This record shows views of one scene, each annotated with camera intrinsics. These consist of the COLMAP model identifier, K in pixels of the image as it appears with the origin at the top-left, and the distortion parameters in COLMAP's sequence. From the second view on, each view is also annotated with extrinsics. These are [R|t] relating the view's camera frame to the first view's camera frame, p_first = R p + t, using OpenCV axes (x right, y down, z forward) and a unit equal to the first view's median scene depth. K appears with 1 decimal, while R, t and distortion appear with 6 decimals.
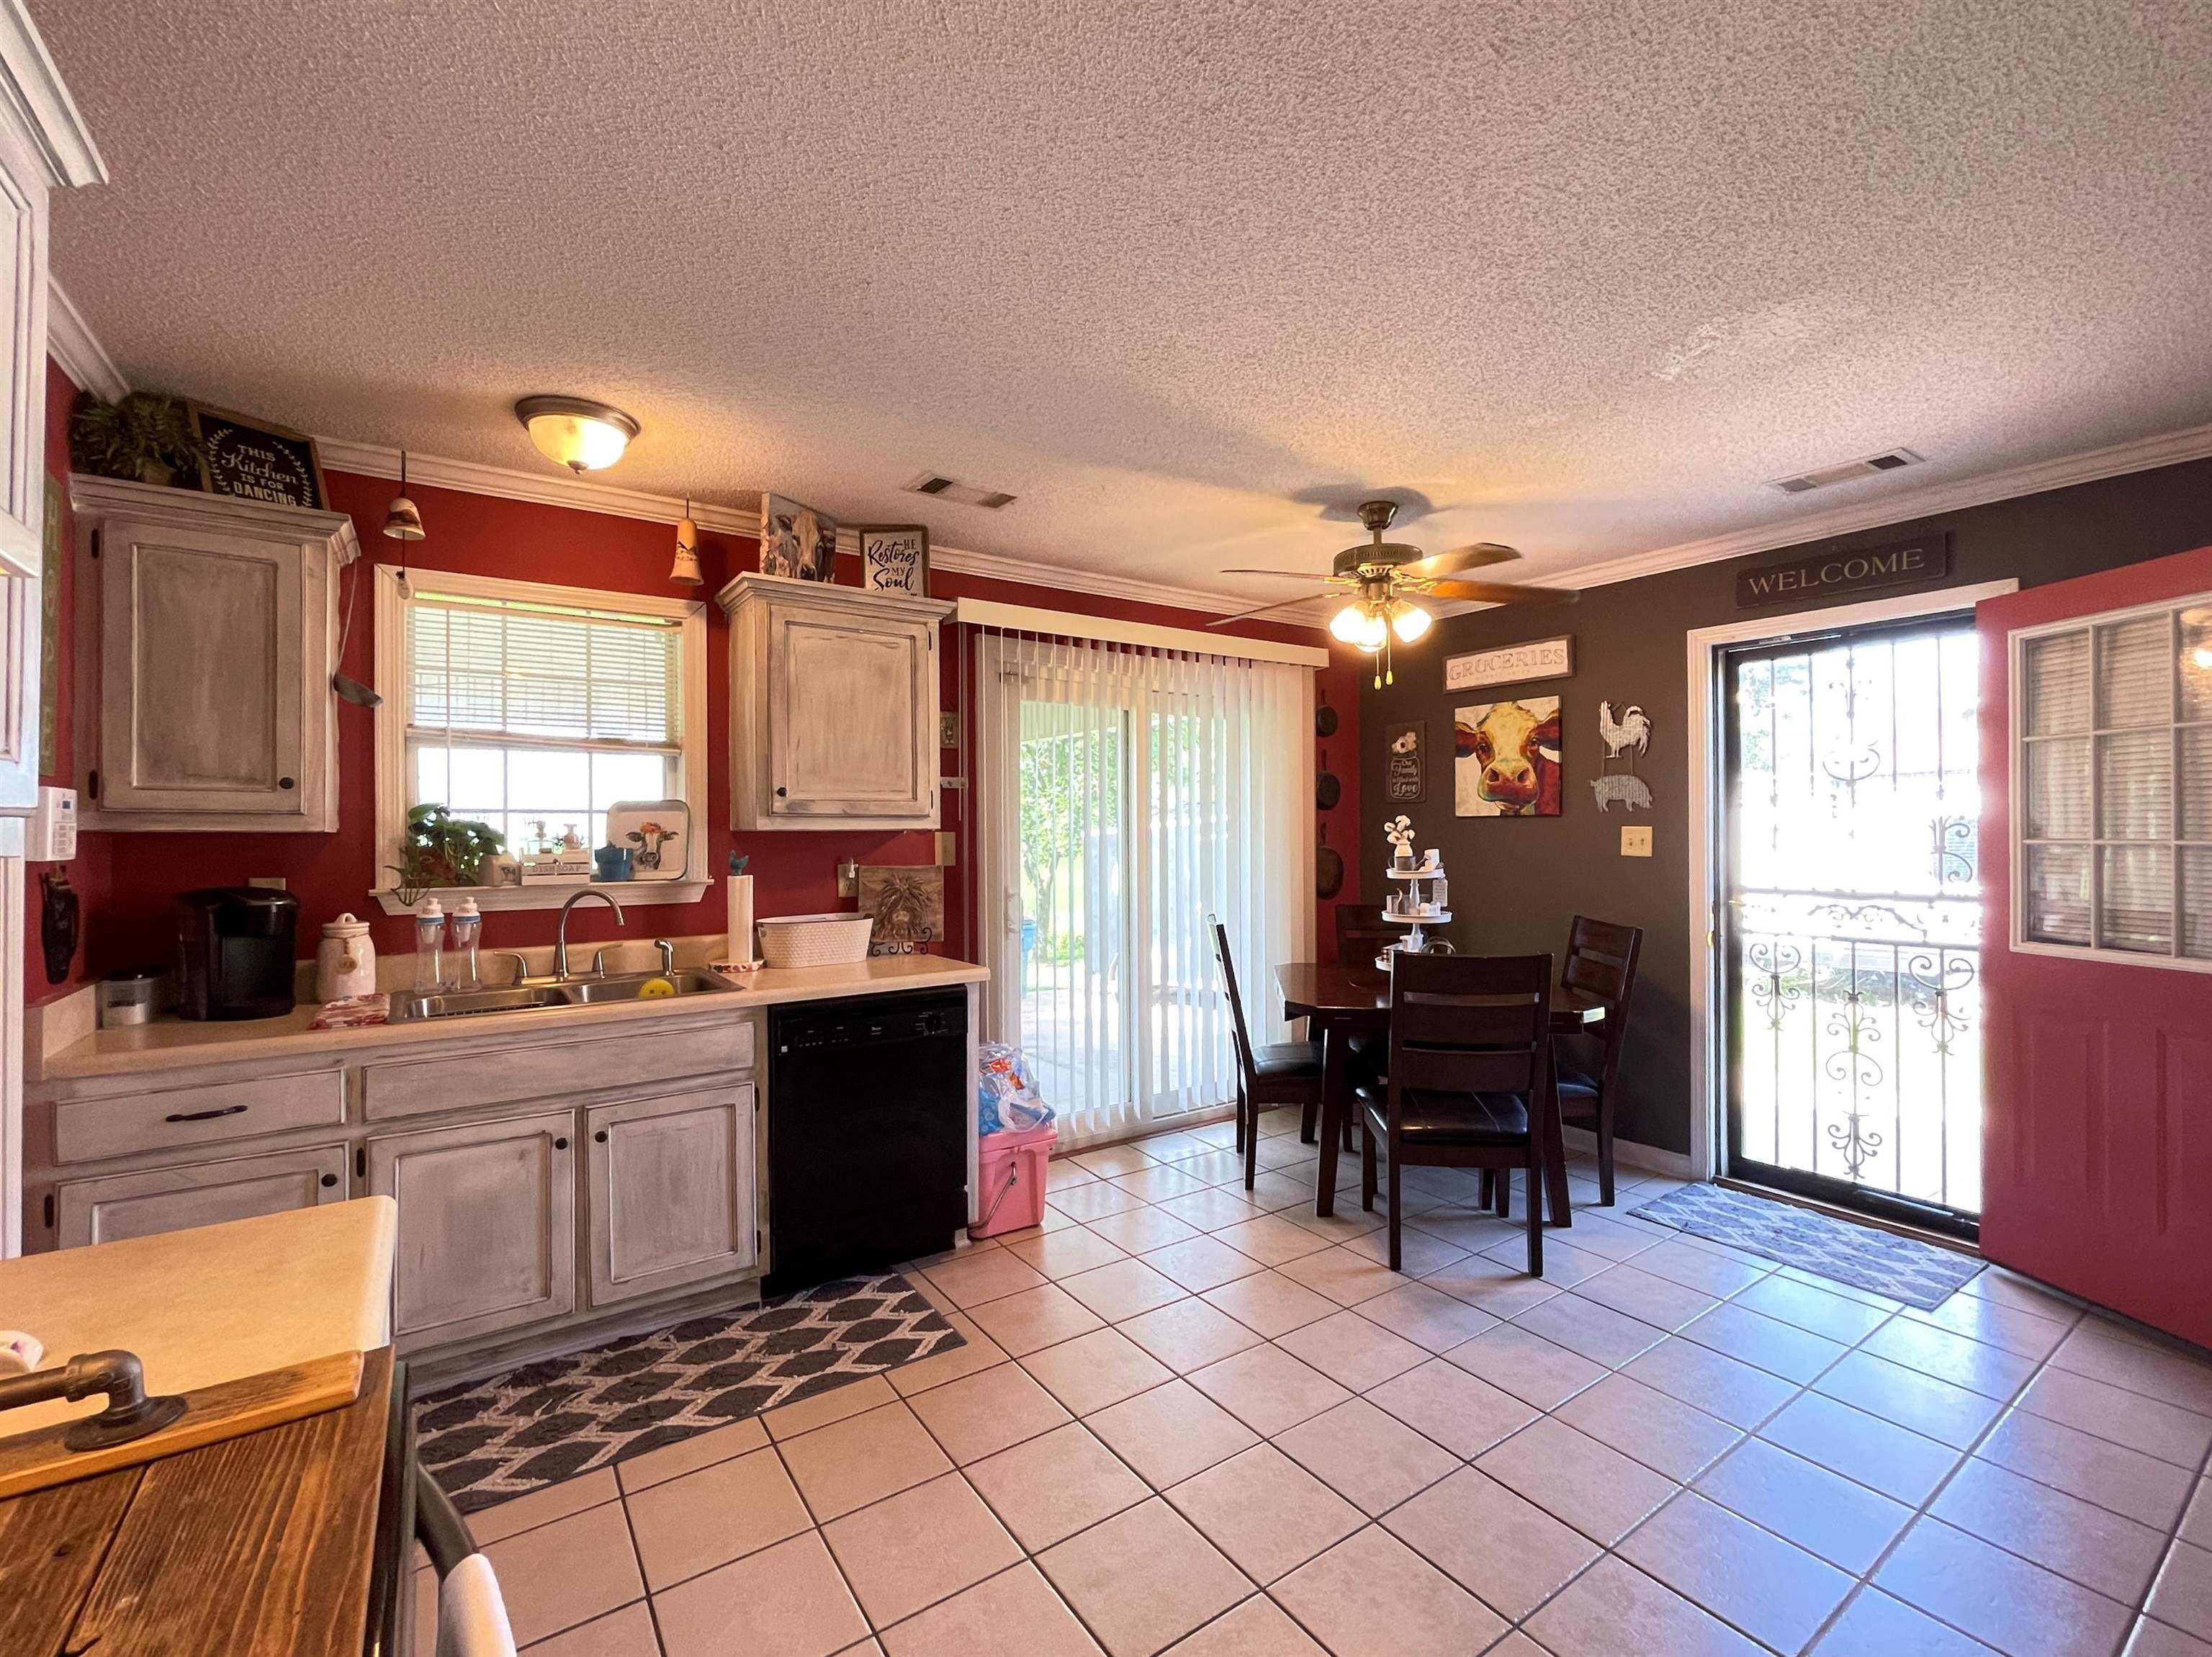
lens RADIAL K [[959.1, 0, 1110.0], [0, 959.1, 832.0], [0, 0, 1]] dist [-0.002618, -0.001066]
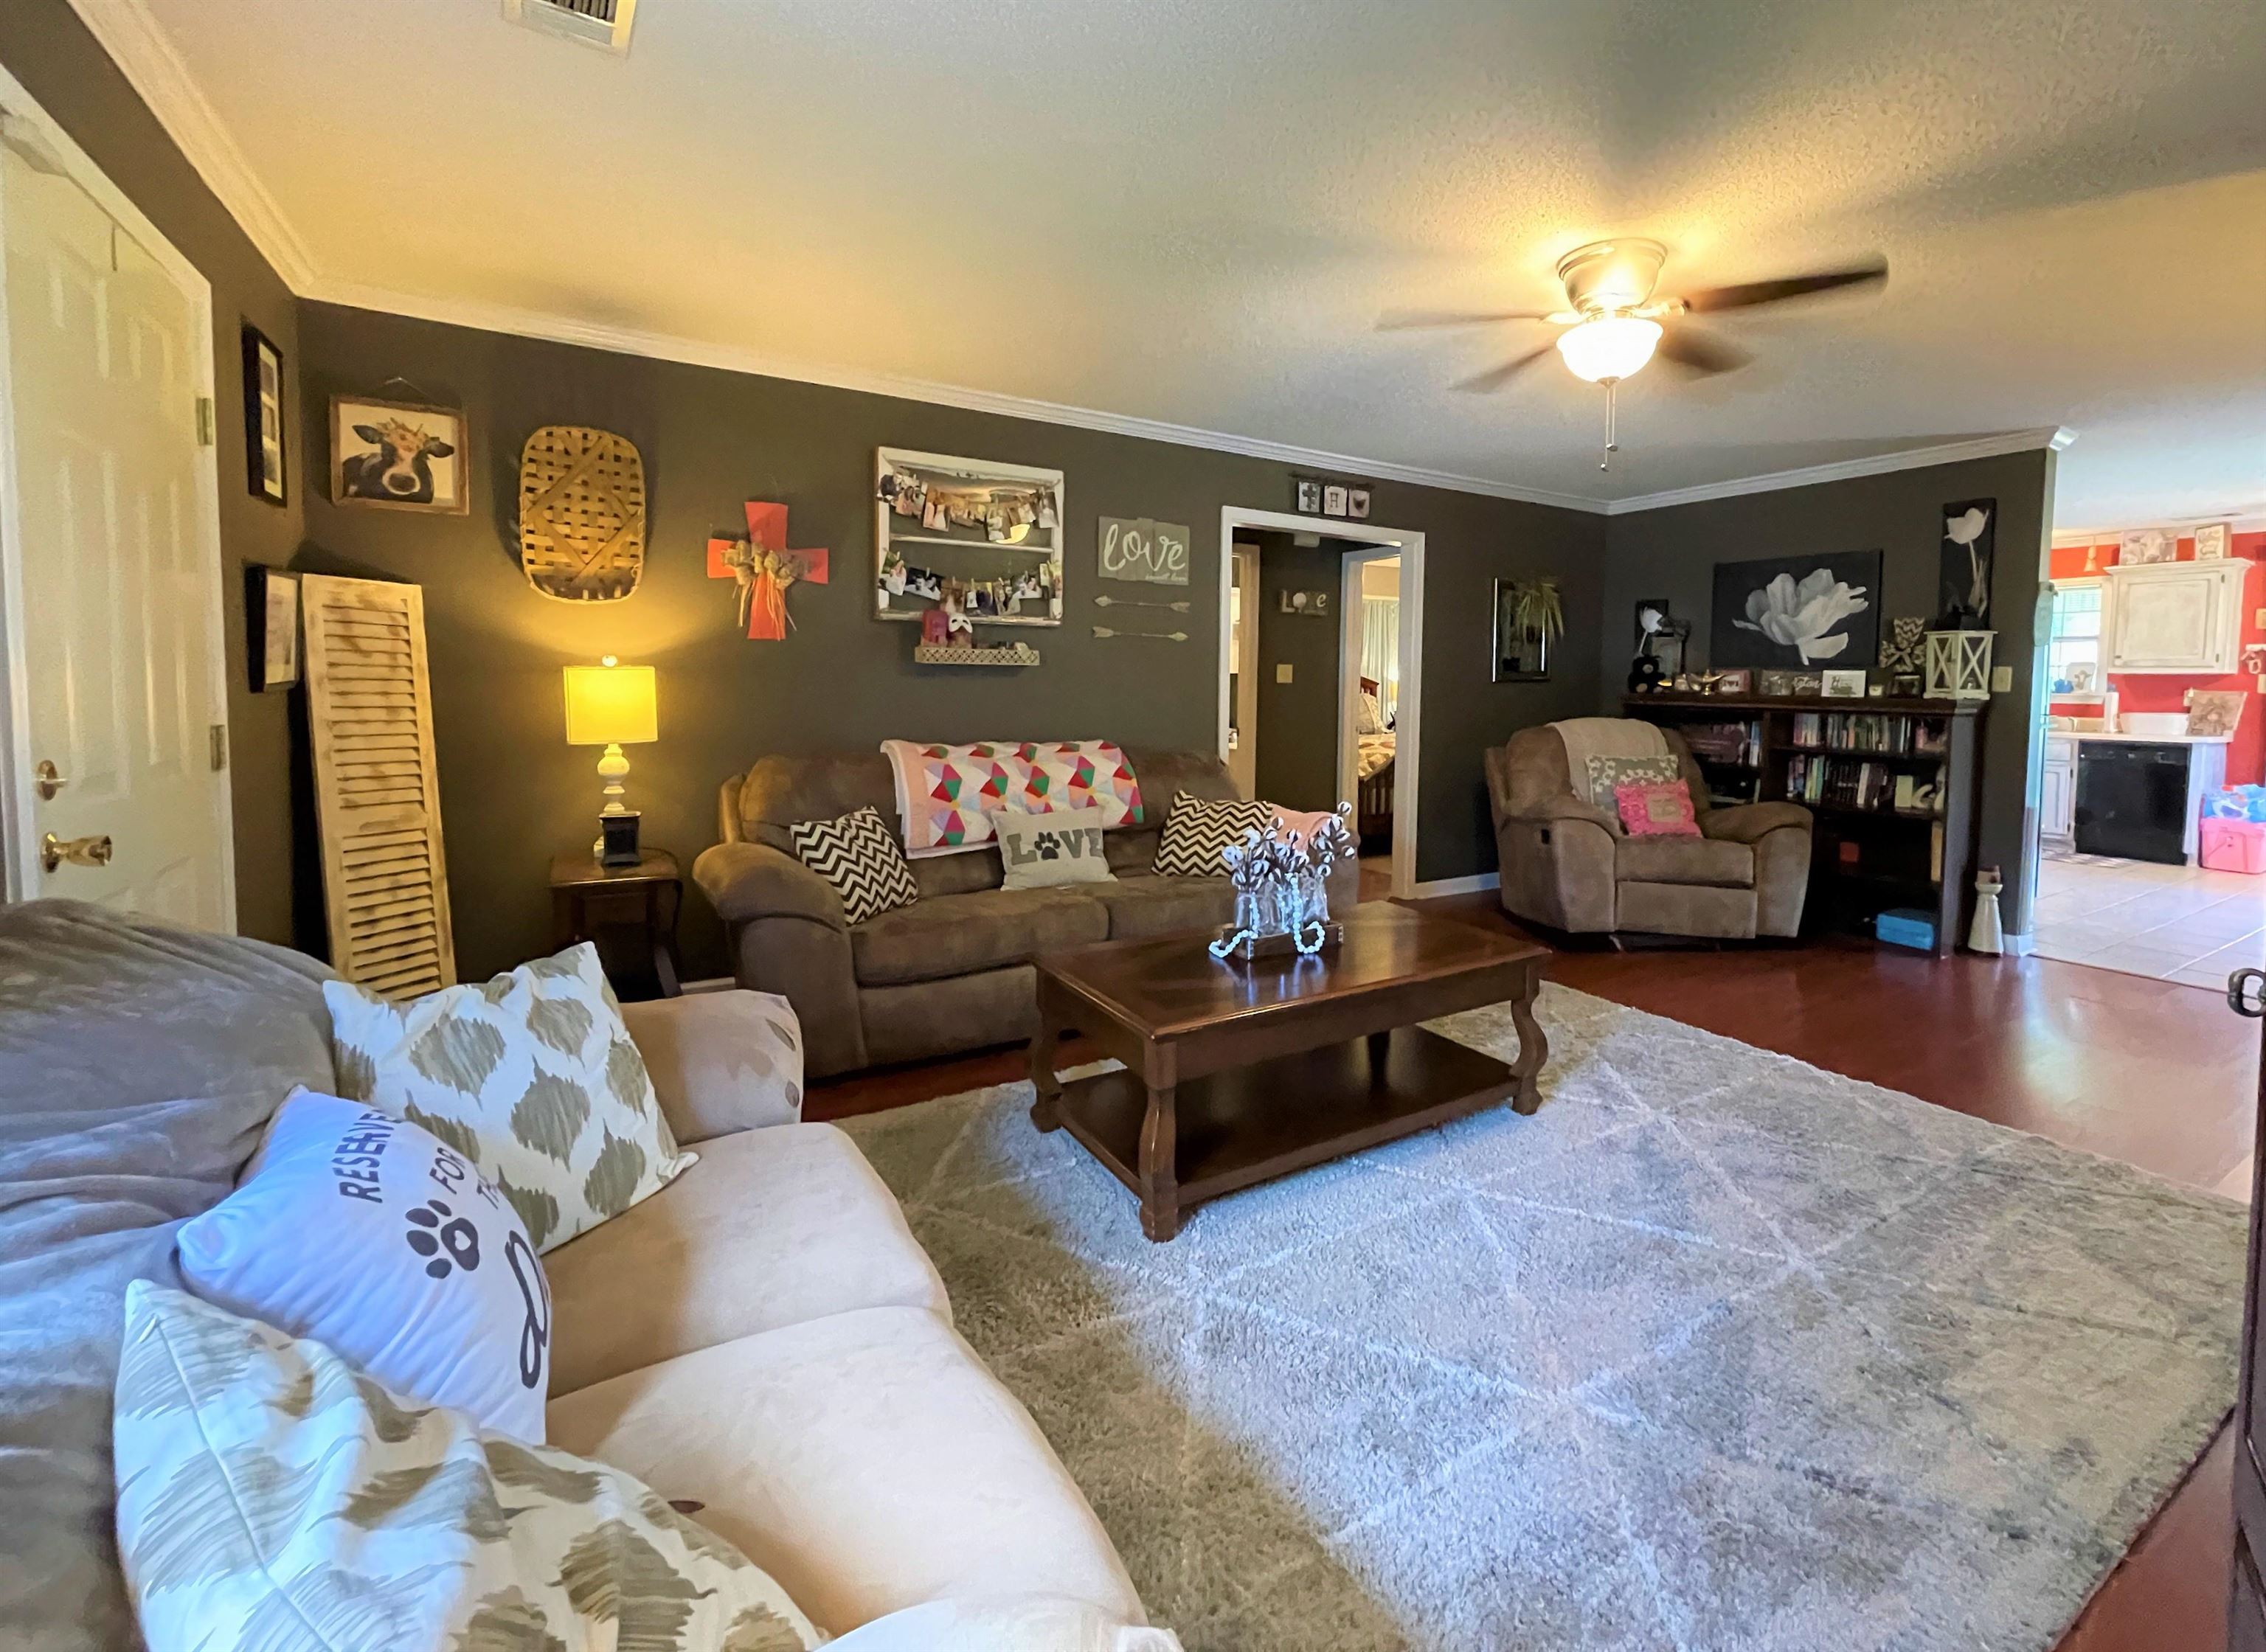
lens RADIAL K [[1015.6, 0, 1144.8], [0, 1015.6, 744.3], [0, 0, 1]] dist [-0.001943, -0.000520]
pose [[-0.037195, 0.062220, -0.997369, 2.466950], [-0.007477, 0.998015, 0.062539, 0.038137], [0.999280, 0.009784, -0.036656, -1.437702]]
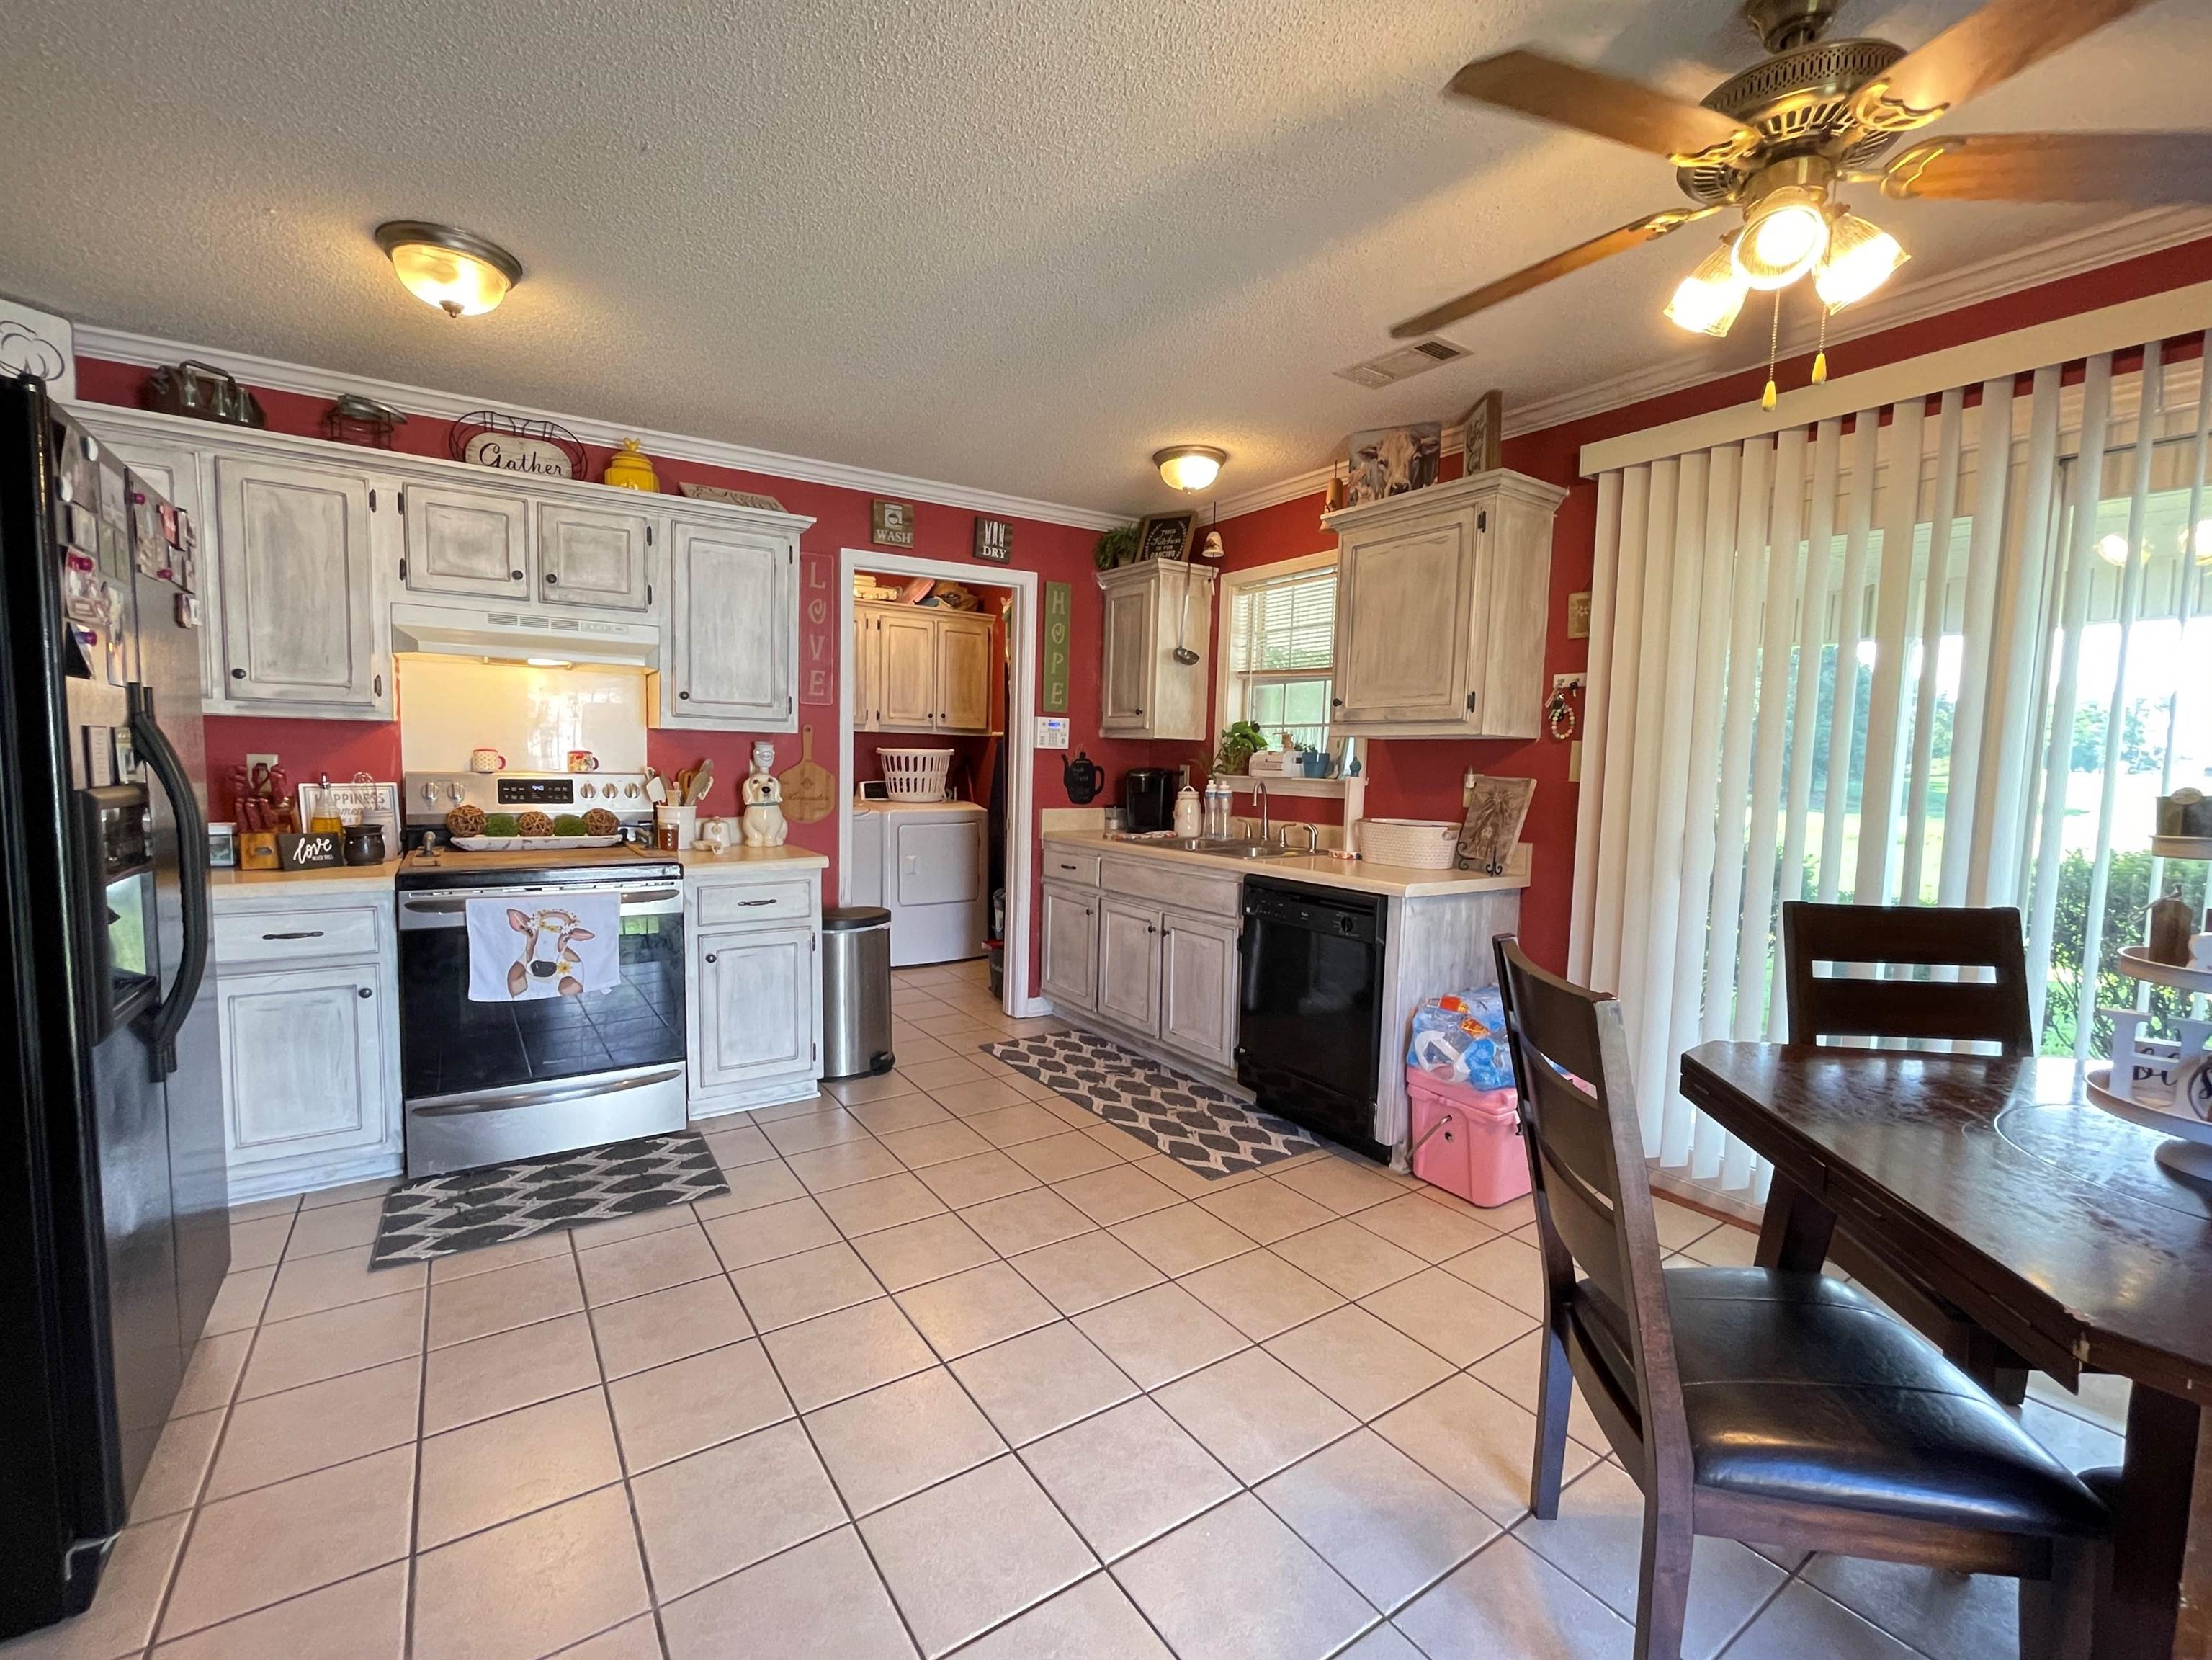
lens RADIAL K [[959.2, 0, 1086.3], [0, 959.2, 832.3], [0, 0, 1]] dist [-0.002618, -0.001066]
pose [[-0.025416, 0.082213, -0.996291, 0.878894], [-0.021223, 0.996344, 0.082759, 0.025908], [0.999452, 0.023247, -0.023578, 0.794540]]
